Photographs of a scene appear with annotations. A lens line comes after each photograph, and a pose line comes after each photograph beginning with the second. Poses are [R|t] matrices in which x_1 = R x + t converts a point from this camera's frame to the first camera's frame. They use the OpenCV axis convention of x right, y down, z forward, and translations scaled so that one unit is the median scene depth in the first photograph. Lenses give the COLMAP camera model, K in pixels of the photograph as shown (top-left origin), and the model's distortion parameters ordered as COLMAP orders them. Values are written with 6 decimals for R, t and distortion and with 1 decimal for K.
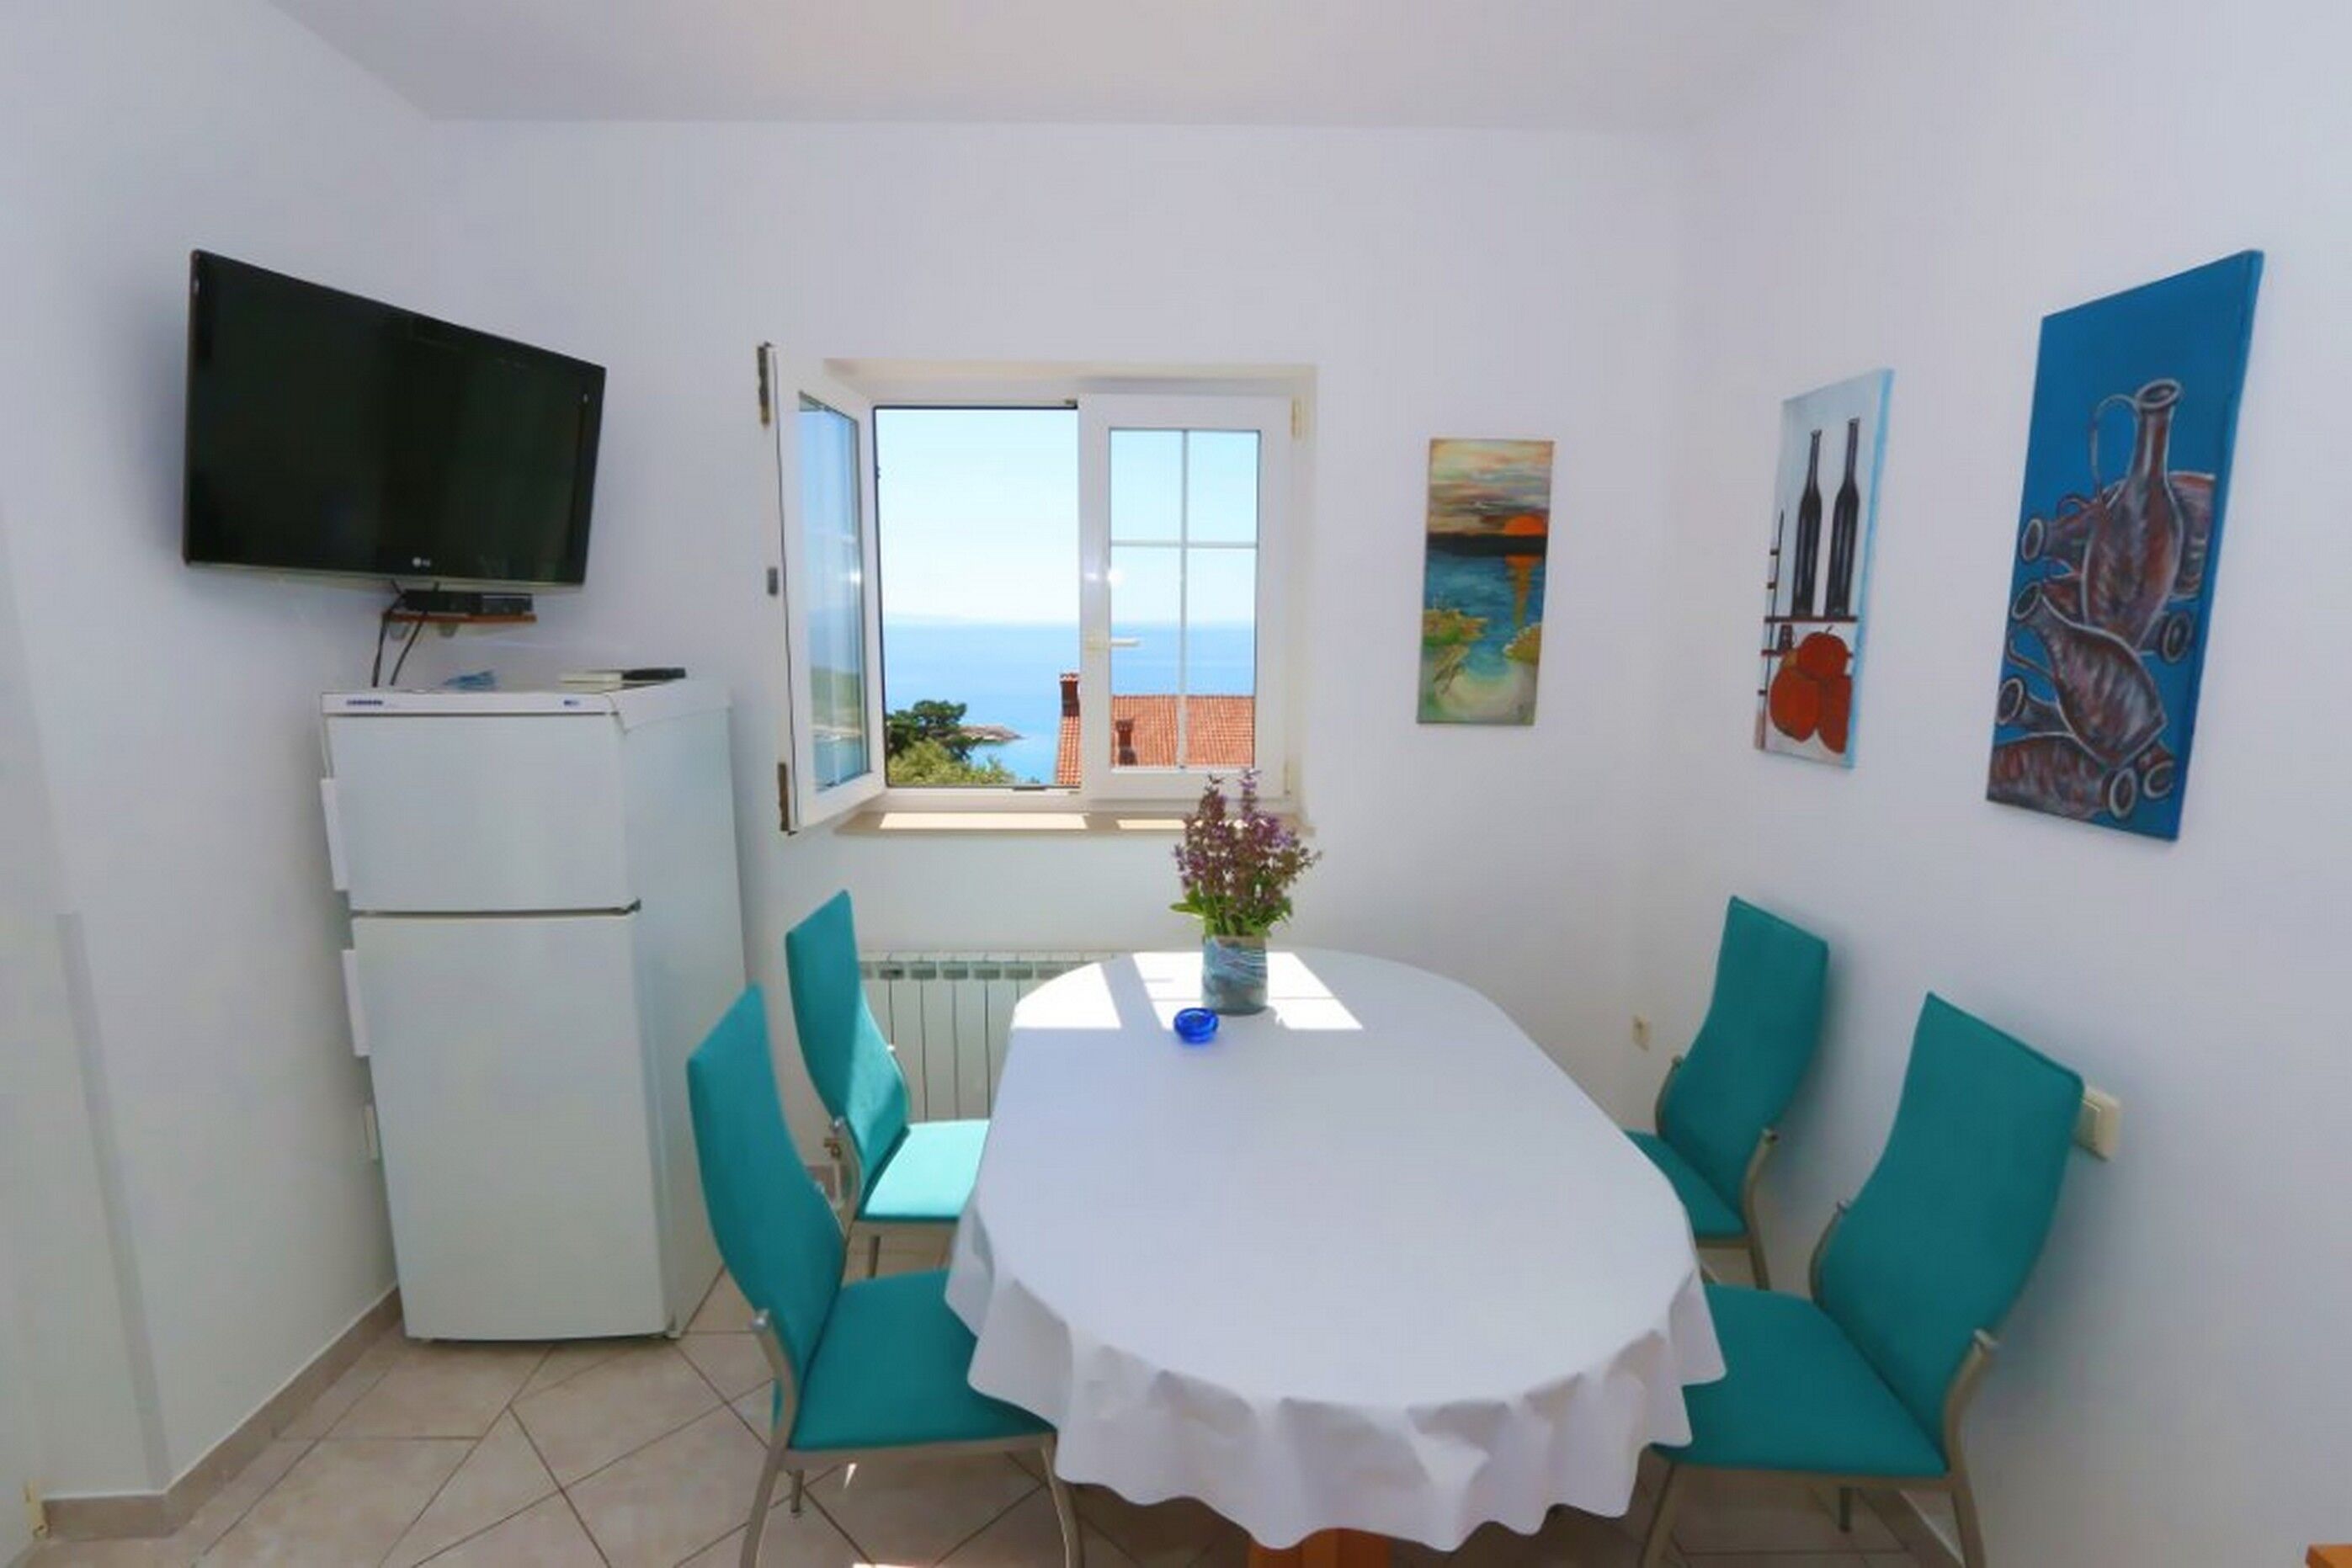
lens RADIAL K [[1082.1, 0, 1165.6], [0, 1082.1, 795.4], [0, 0, 1]] dist [-0.015659, 0.000917]
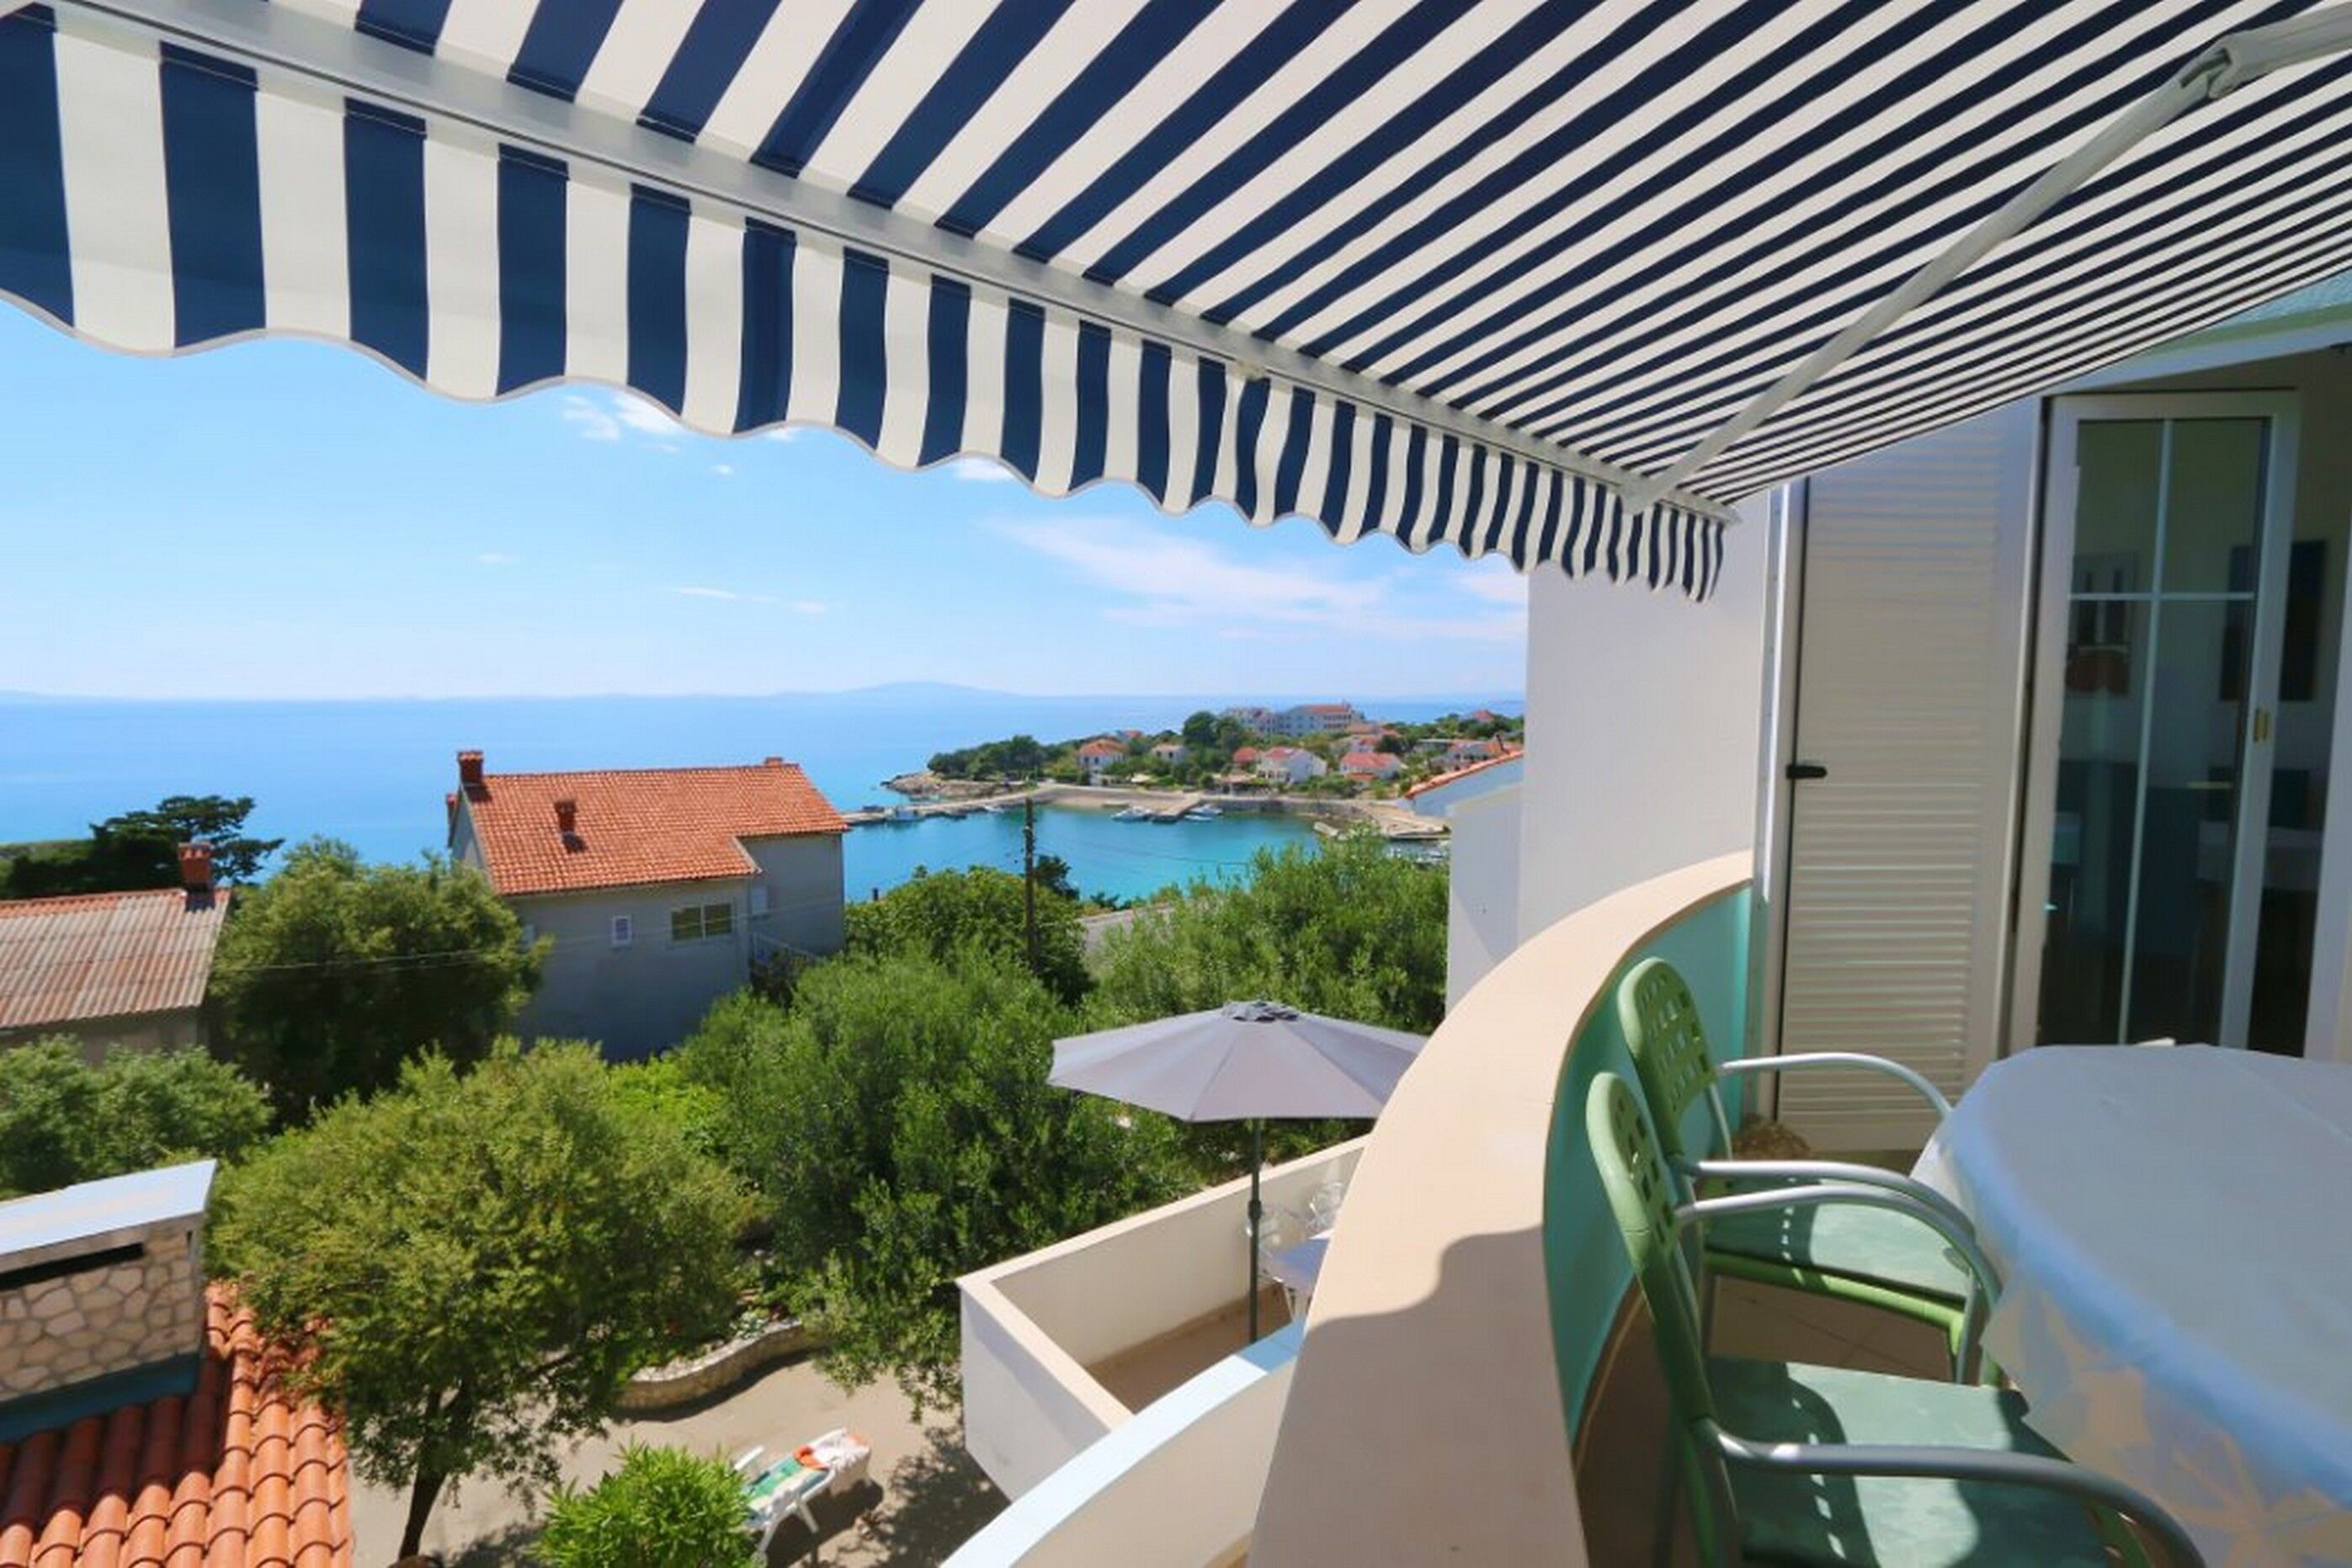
lens RADIAL K [[1079.5, 0, 1167.0], [0, 1079.5, 776.5], [0, 0, 1]] dist [-0.020168, 0.000758]
pose [[0.805547, -0.043462, 0.590936, -2.211183], [0.094179, 0.994020, -0.055274, 0.068712], [-0.585000, 0.100180, 0.804822, 0.219135]]
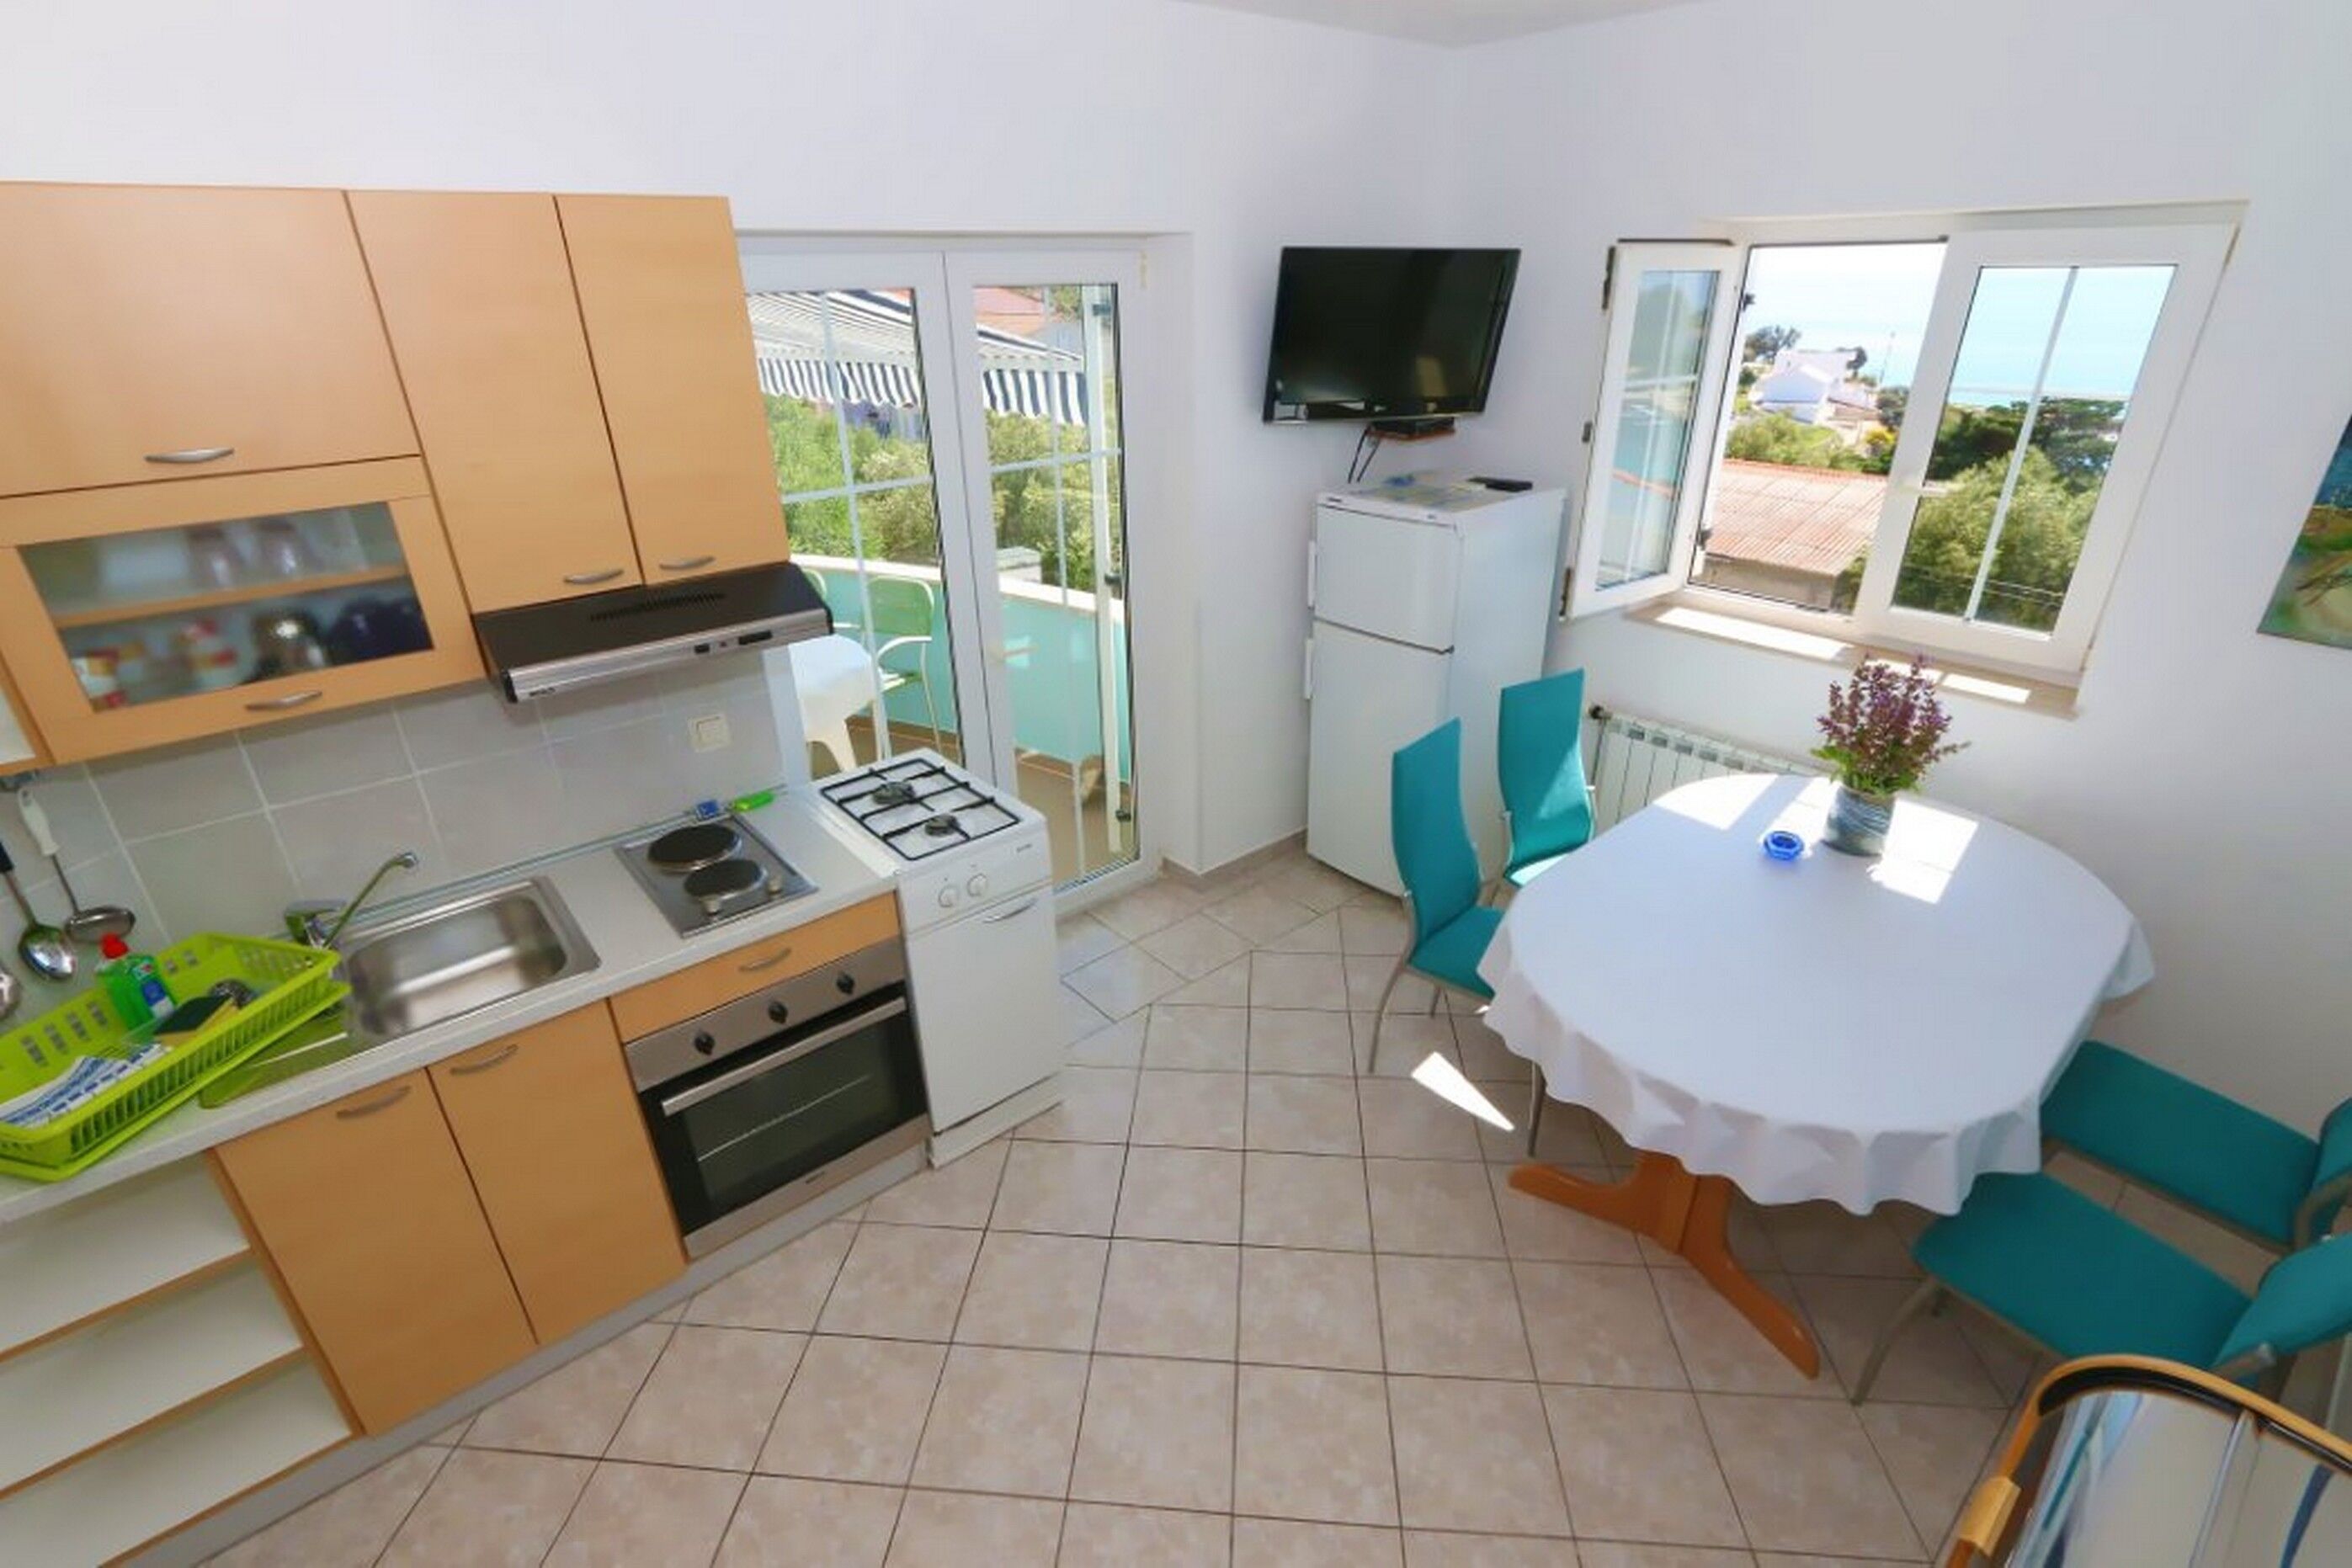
lens RADIAL K [[1082.1, 0, 1165.6], [0, 1082.1, 795.4], [0, 0, 1]] dist [-0.015659, 0.000917]
pose [[0.622164, 0.322435, -0.713405, 0.386788], [-0.100889, 0.936673, 0.335358, -0.162508], [0.776359, -0.136673, 0.615295, -0.277298]]
